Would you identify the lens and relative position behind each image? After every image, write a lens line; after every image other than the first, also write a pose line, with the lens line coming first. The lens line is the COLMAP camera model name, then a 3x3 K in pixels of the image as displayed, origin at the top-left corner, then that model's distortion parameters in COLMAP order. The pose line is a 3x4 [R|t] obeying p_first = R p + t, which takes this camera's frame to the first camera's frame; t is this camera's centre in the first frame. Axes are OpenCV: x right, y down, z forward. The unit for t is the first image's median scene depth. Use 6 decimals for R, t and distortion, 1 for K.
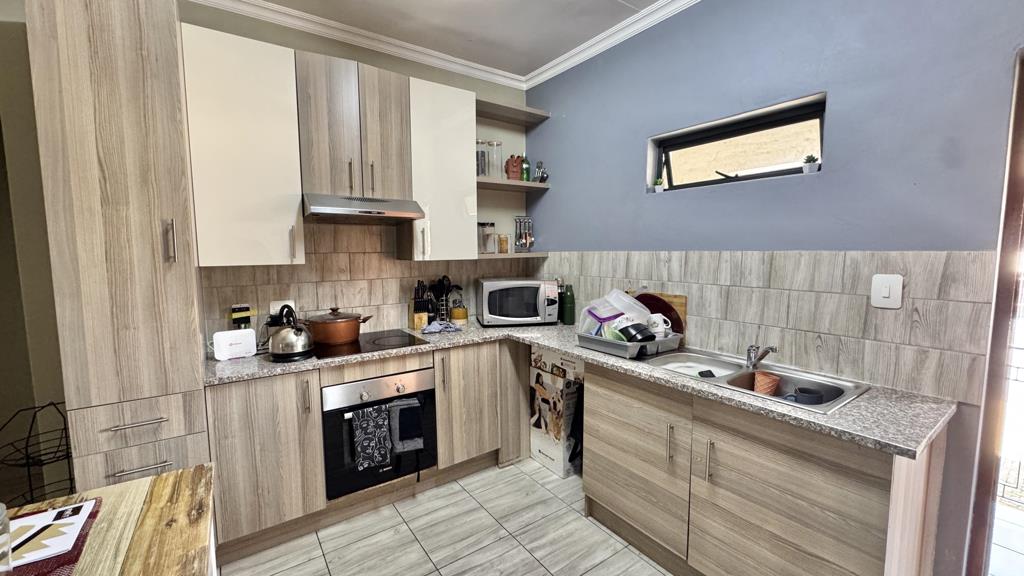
lens RADIAL K [[410.2, 0, 512.3], [0, 410.2, 288.1], [0, 0, 1]] dist [-0.004487, -0.000903]
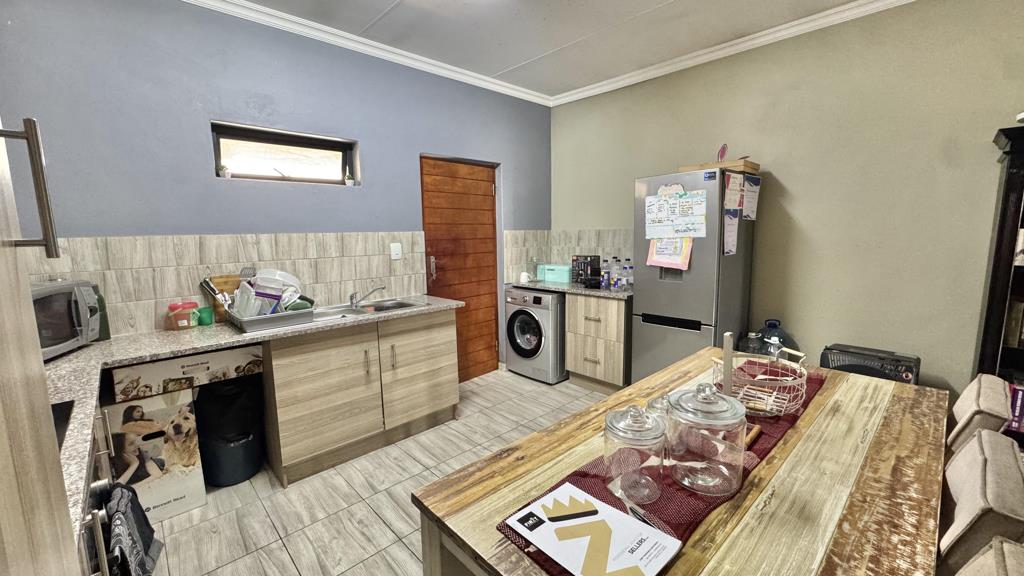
lens RADIAL K [[410.2, 0, 515.6], [0, 410.2, 284.2], [0, 0, 1]] dist [-0.004487, -0.000903]
pose [[-0.150442, -0.125860, 0.980575, -0.861069], [0.104786, 0.984246, 0.142408, -0.042265], [-0.983050, 0.124175, -0.134883, 0.492520]]
